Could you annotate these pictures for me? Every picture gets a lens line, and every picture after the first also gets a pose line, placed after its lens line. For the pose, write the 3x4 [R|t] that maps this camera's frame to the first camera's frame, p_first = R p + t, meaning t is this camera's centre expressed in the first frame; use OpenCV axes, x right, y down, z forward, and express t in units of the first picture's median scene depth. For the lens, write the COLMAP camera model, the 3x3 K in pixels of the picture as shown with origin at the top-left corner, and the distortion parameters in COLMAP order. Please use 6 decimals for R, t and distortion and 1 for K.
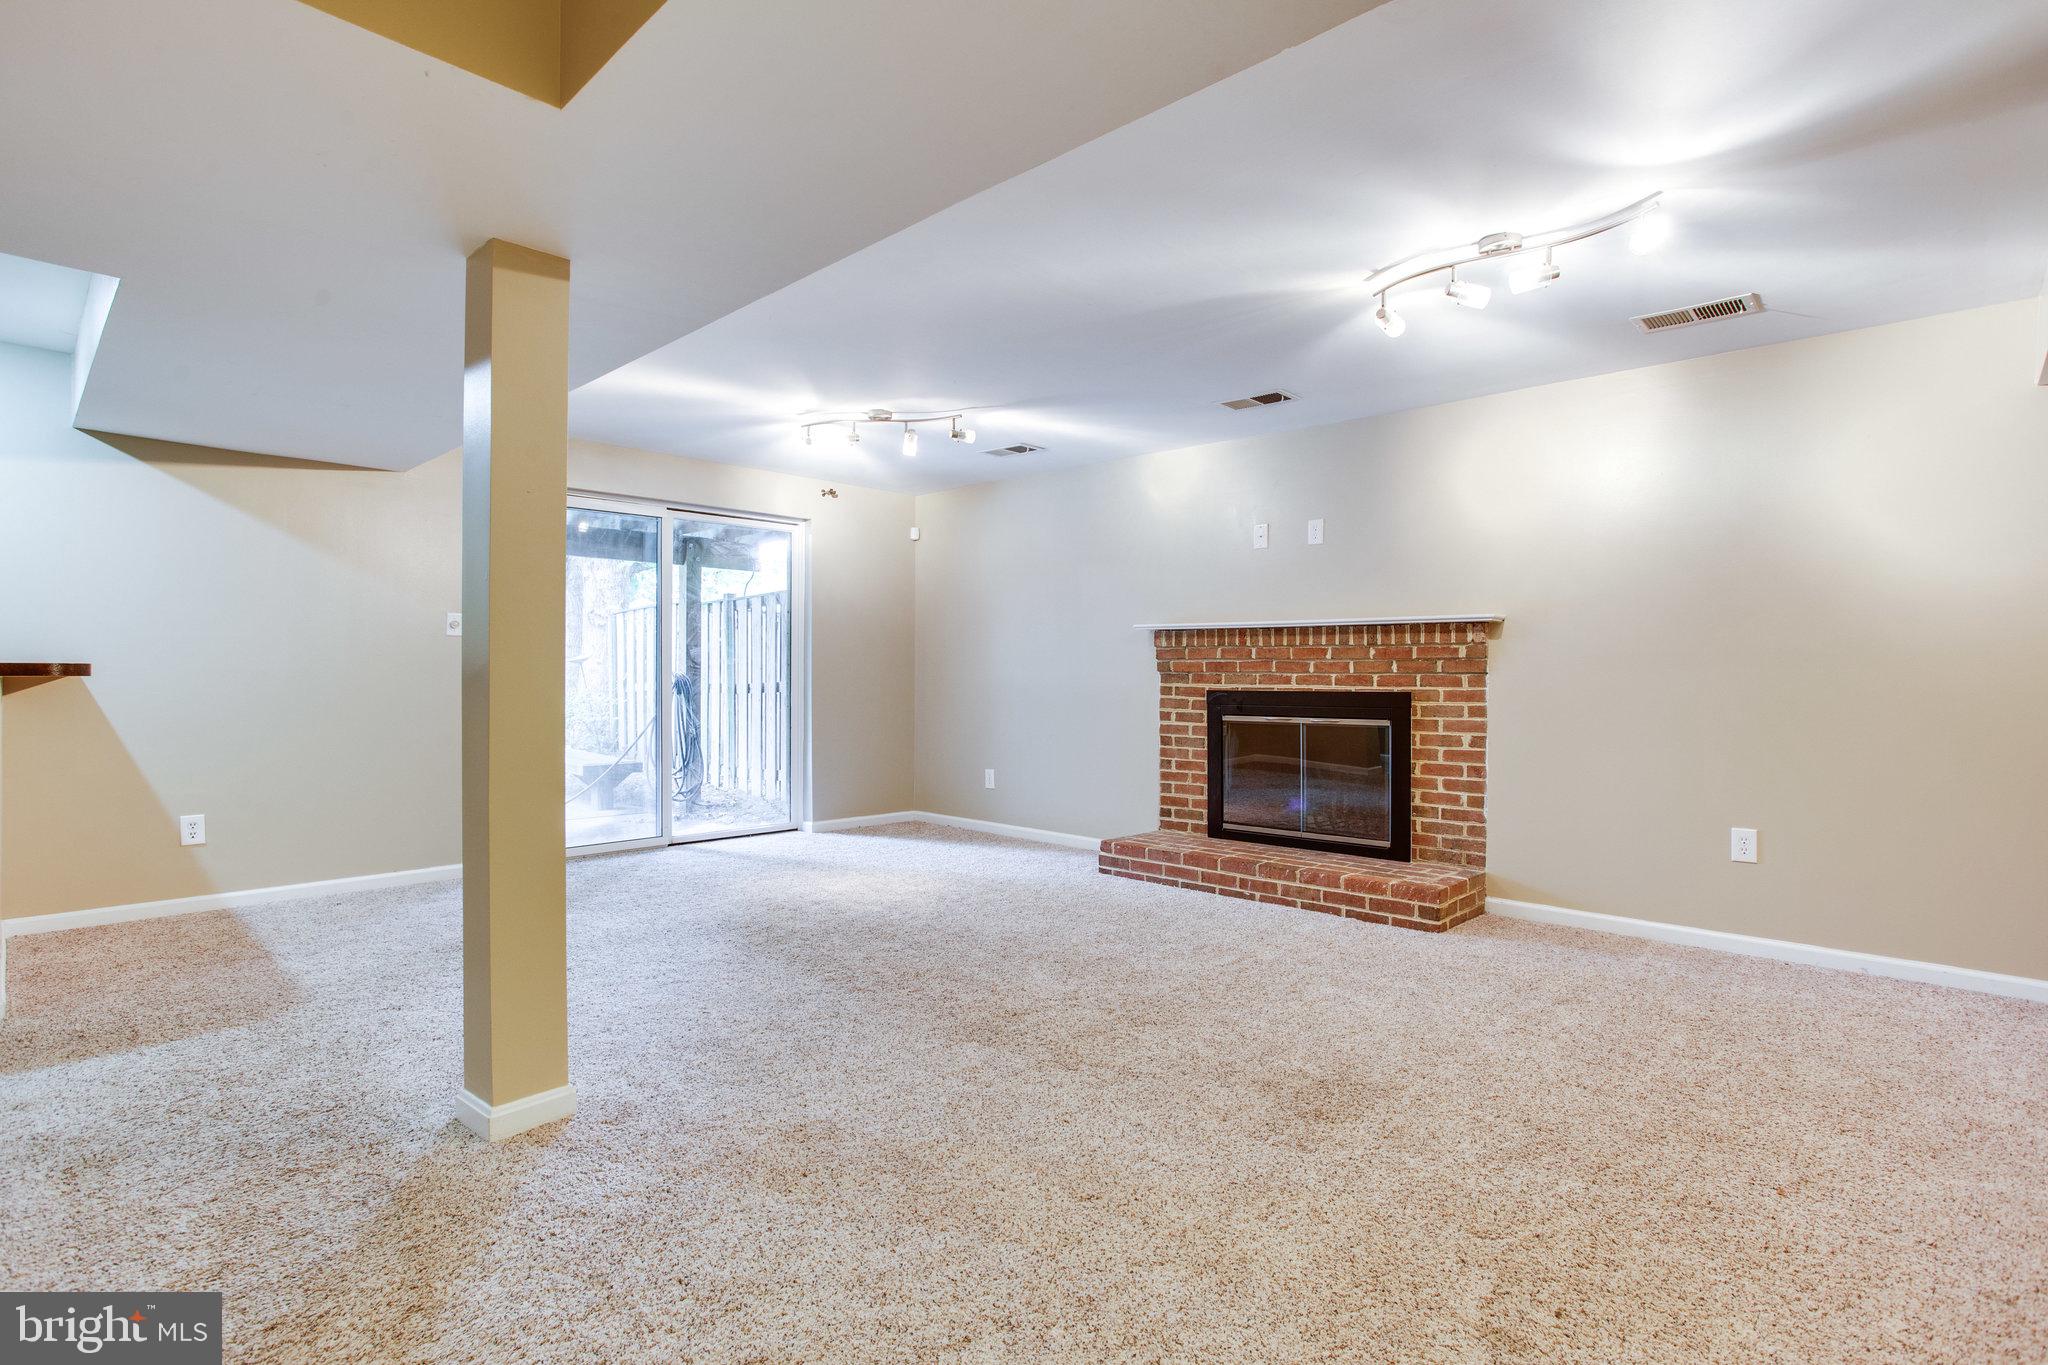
lens RADIAL K [[986.5, 0, 1042.3], [0, 986.5, 682.8], [0, 0, 1]] dist [-0.006604, -0.000023]
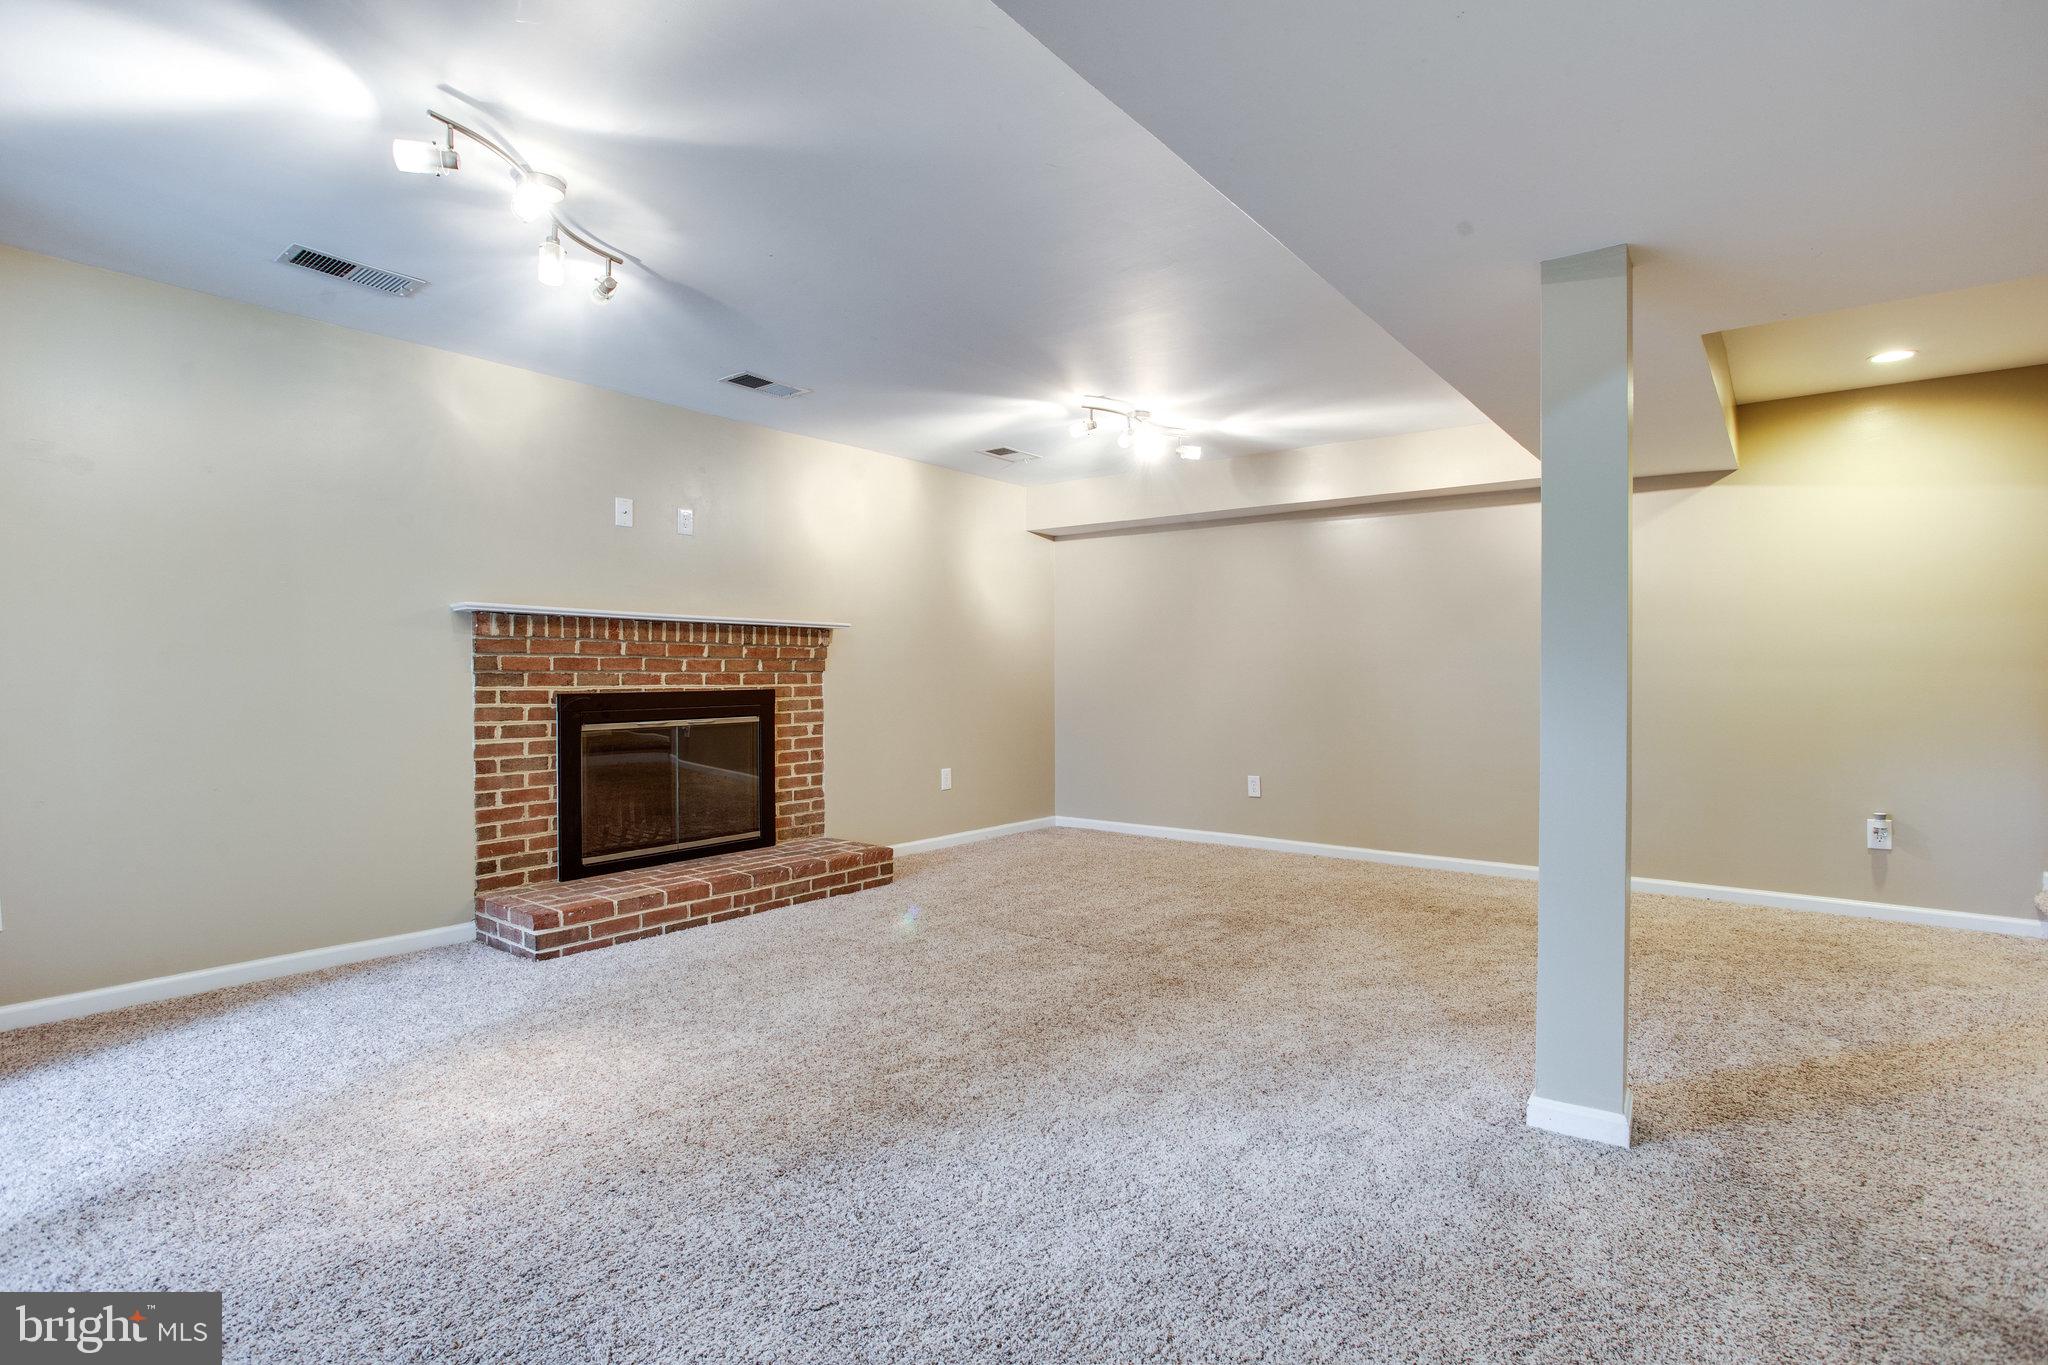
lens RADIAL K [[986.5, 0, 1042.6], [0, 986.5, 673.4], [0, 0, 1]] dist [-0.006604, -0.000023]
pose [[-0.059186, -0.007094, 0.998222, -0.690728], [0.006338, 0.999952, 0.007482, -0.013350], [-0.998227, 0.006769, -0.059139, 0.726763]]
